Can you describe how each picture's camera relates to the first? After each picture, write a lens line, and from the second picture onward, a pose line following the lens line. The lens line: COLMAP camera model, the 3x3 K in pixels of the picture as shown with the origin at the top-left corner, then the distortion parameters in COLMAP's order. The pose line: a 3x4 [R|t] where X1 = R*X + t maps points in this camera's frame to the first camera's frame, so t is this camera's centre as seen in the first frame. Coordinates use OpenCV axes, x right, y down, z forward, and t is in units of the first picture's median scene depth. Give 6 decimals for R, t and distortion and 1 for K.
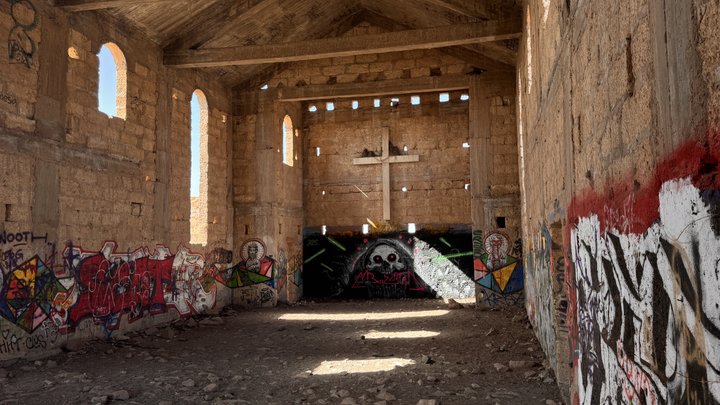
lens RADIAL K [[578.4, 0, 359.7], [0, 578.4, 204.3], [0, 0, 1]] dist [0.031307, -0.044206]
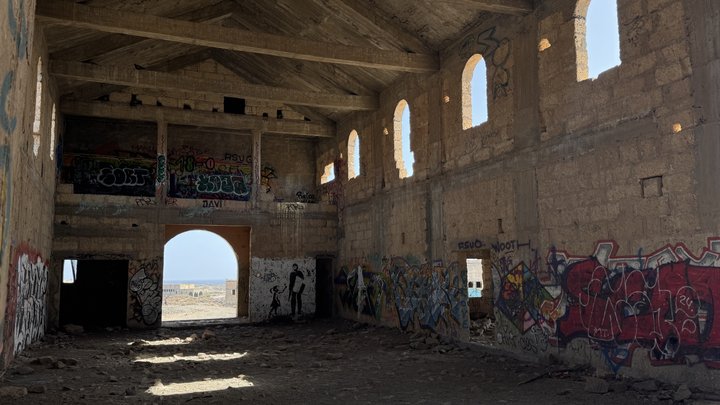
lens RADIAL K [[578.4, 0, 357.3], [0, 578.4, 199.7], [0, 0, 1]] dist [0.031307, -0.044206]
pose [[-0.807804, -0.053591, -0.587010, 0.288604], [0.067036, 0.981045, -0.181815, 0.136066], [0.585627, -0.186221, -0.788900, 1.530230]]
